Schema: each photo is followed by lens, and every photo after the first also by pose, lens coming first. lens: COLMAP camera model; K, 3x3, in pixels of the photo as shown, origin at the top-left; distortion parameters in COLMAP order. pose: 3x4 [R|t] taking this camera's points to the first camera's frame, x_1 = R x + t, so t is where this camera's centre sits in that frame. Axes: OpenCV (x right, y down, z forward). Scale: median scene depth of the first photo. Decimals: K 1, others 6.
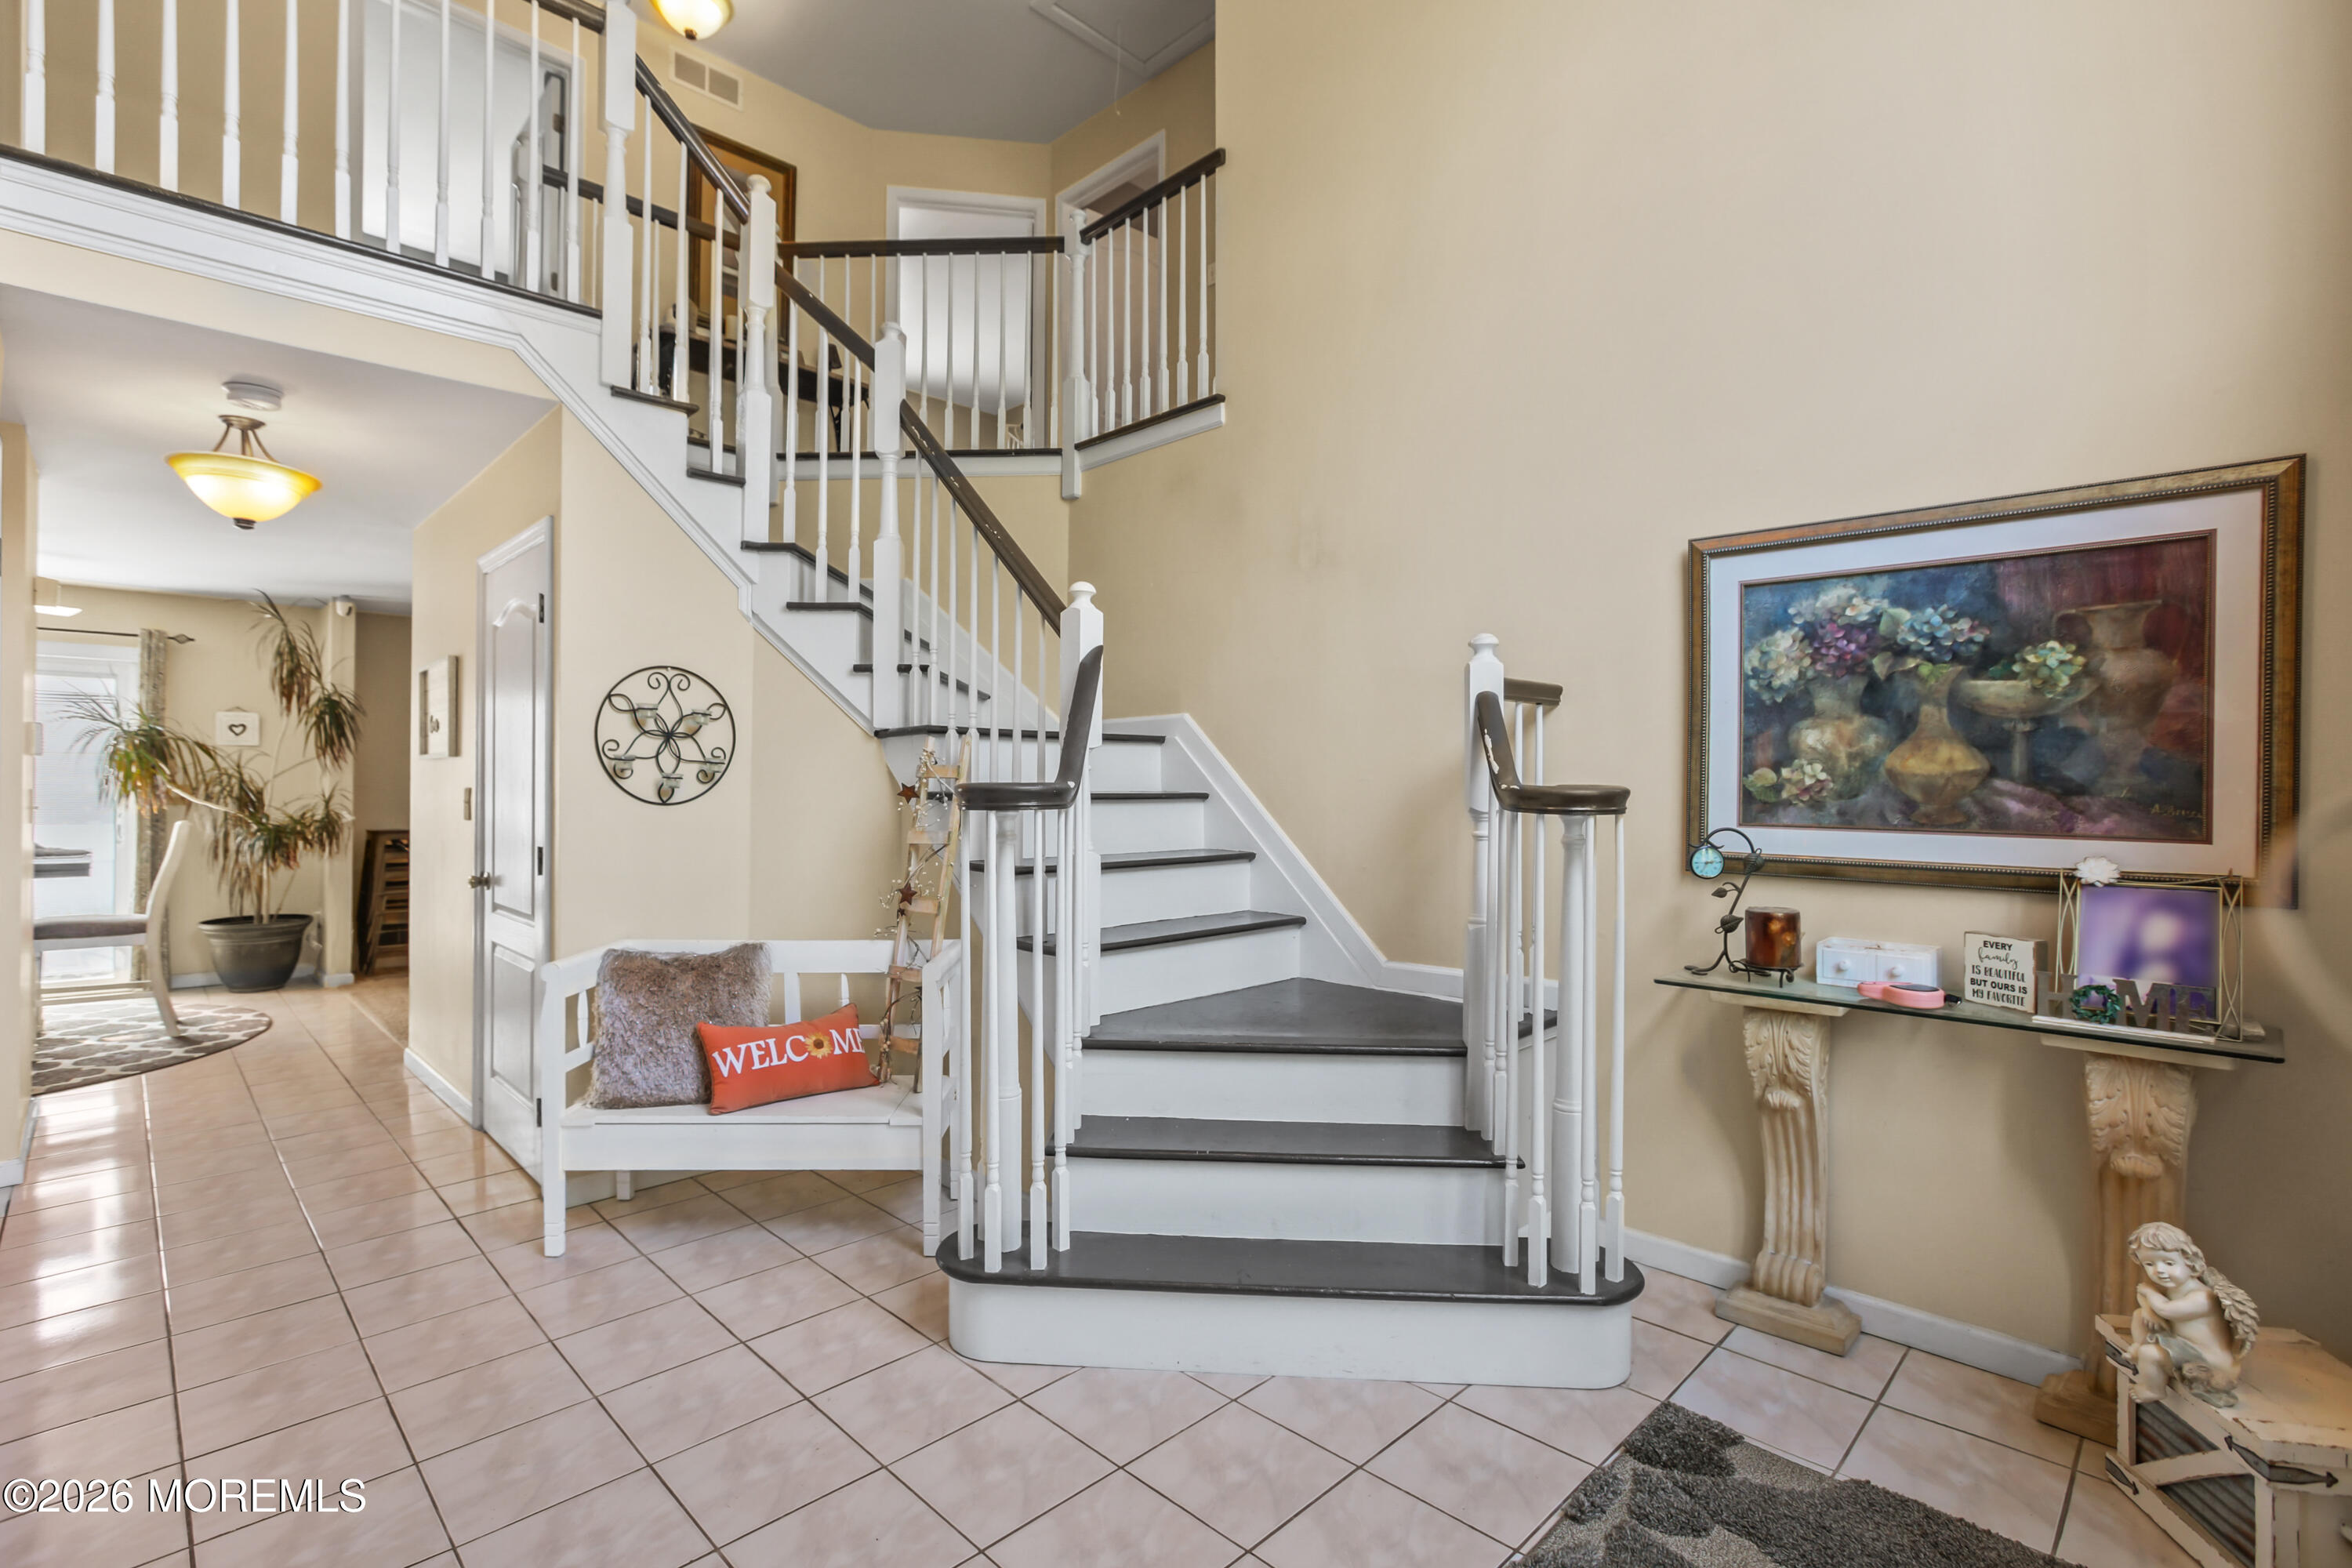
lens RADIAL K [[1069.9, 0, 1169.8], [0, 1069.9, 787.5], [0, 0, 1]] dist [-0.010627, 0.000439]
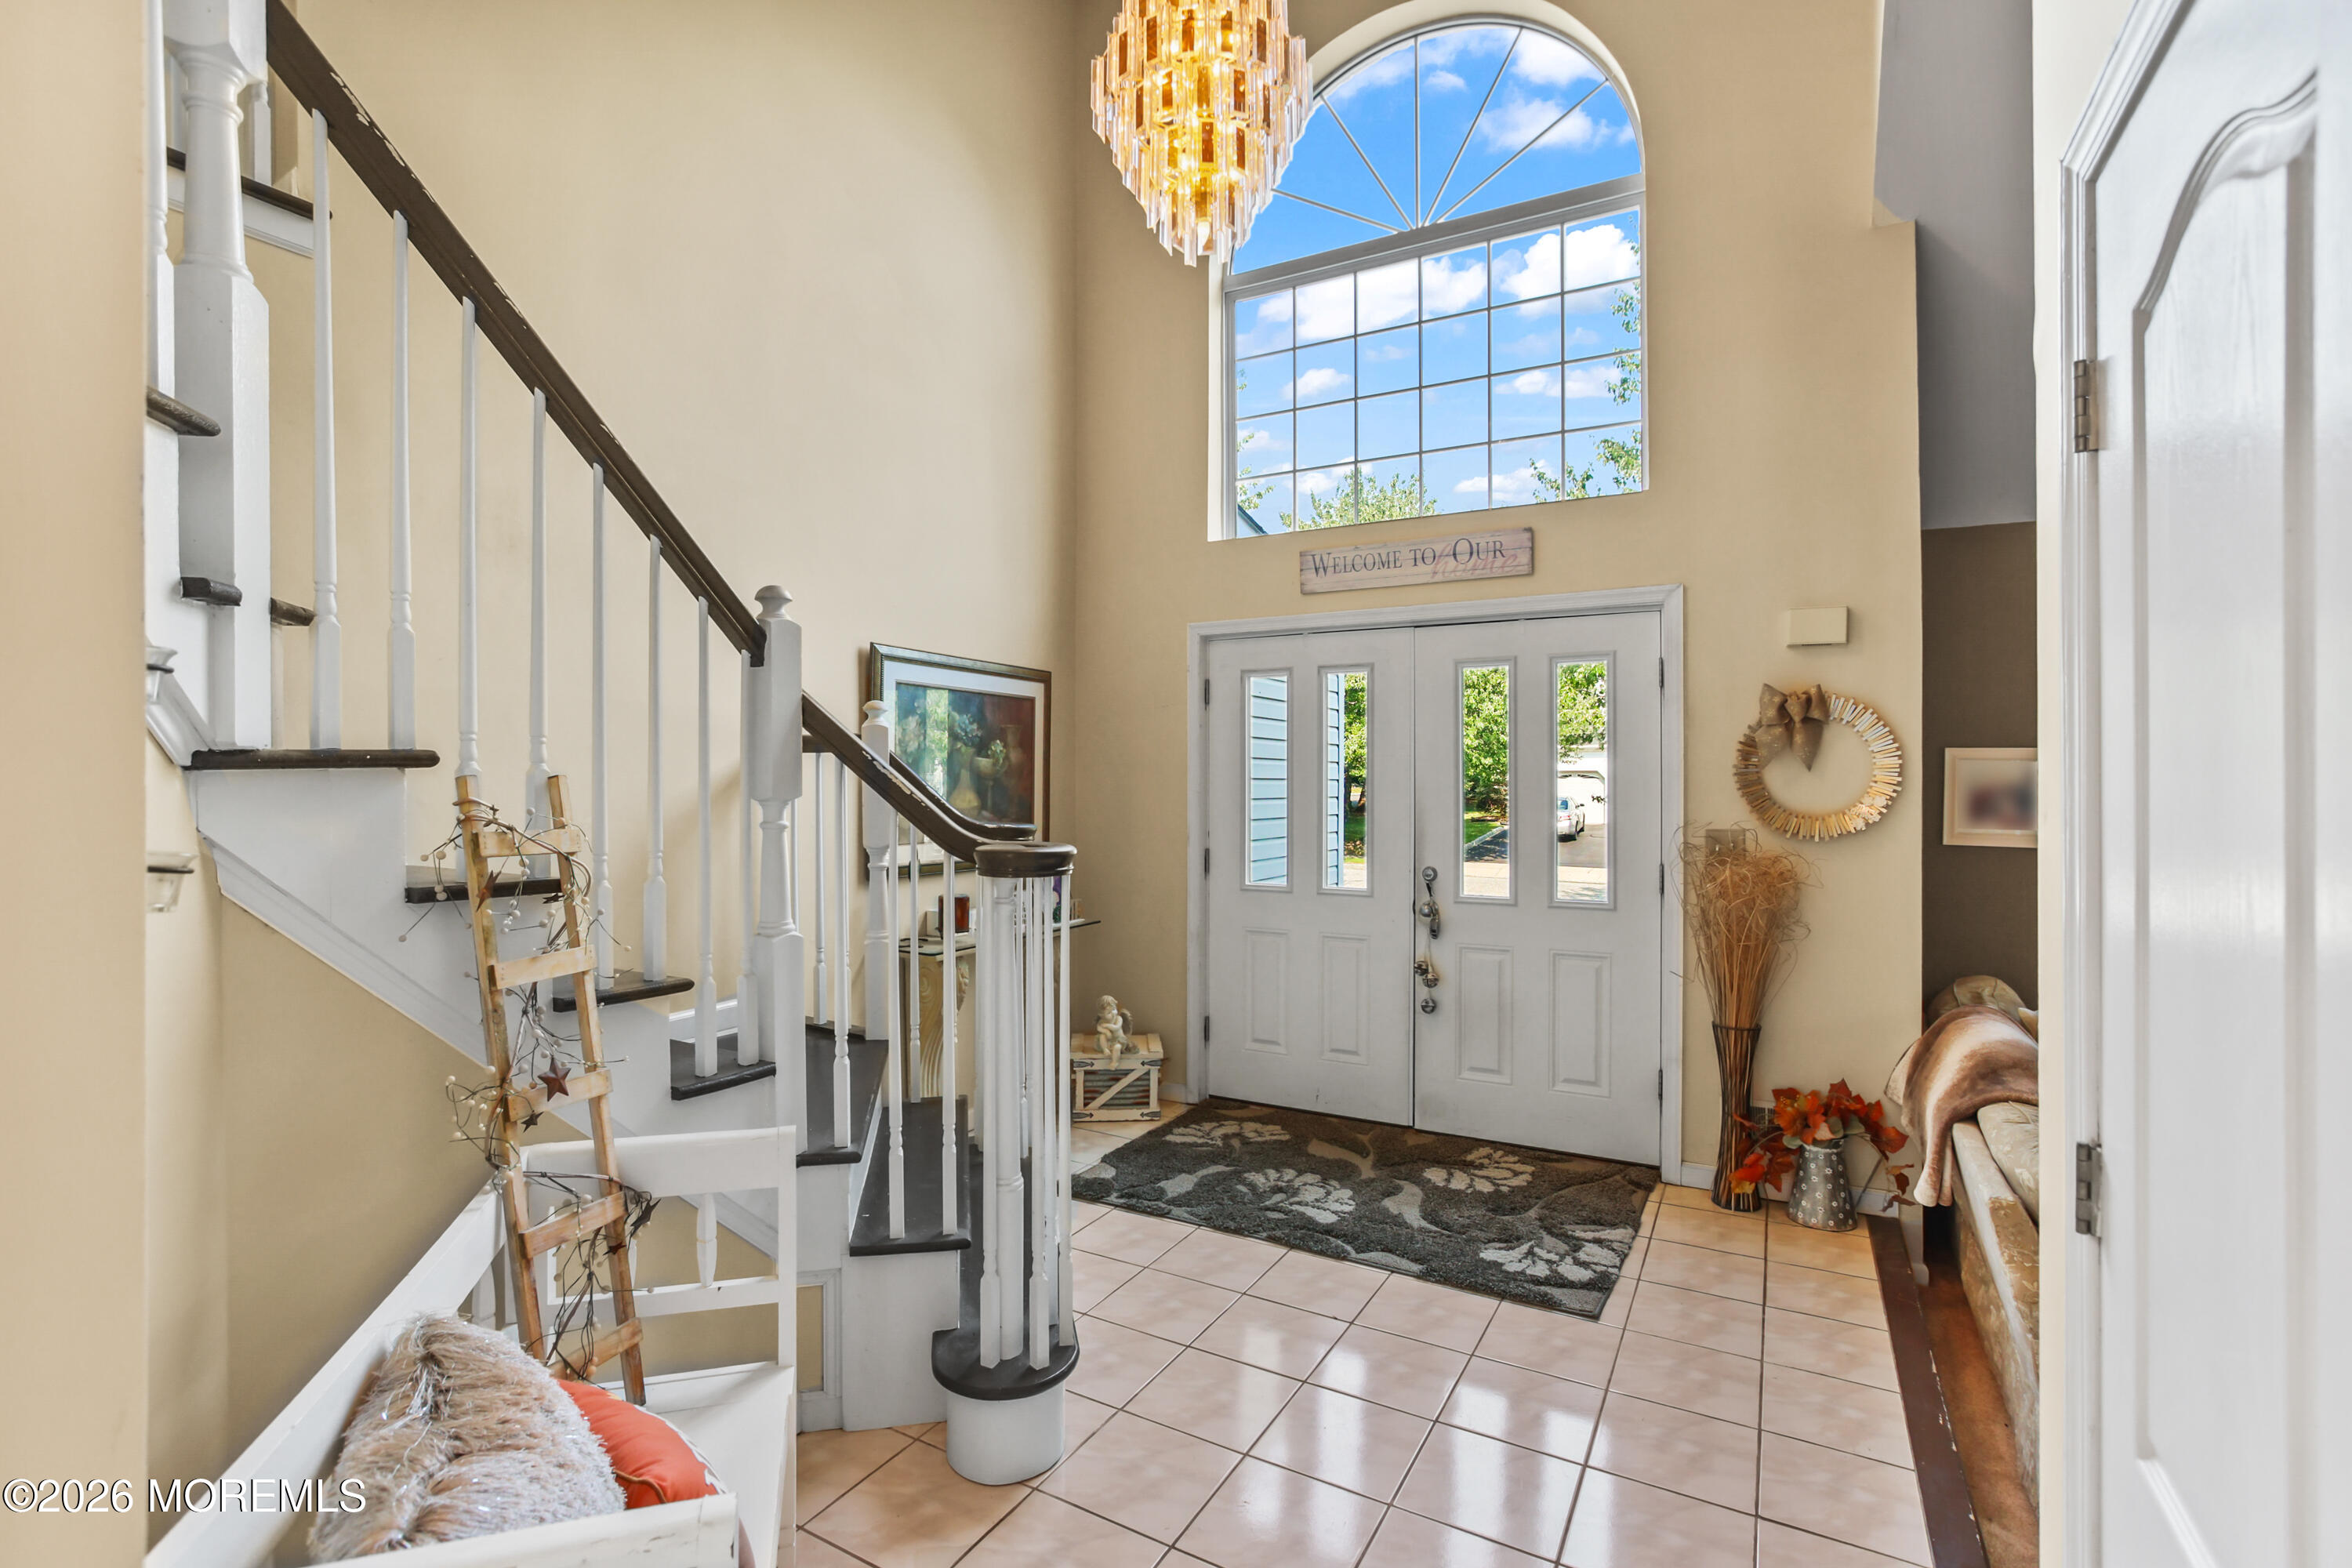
lens RADIAL K [[1068.0, 0, 1176.0], [0, 1068.0, 784.0], [0, 0, 1]] dist [-0.020044, 0.013334]
pose [[-0.265410, -0.004828, 0.964124, -0.885340], [0.003551, 0.999976, 0.005985, -0.050270], [-0.964129, 0.005012, -0.265386, 0.912556]]
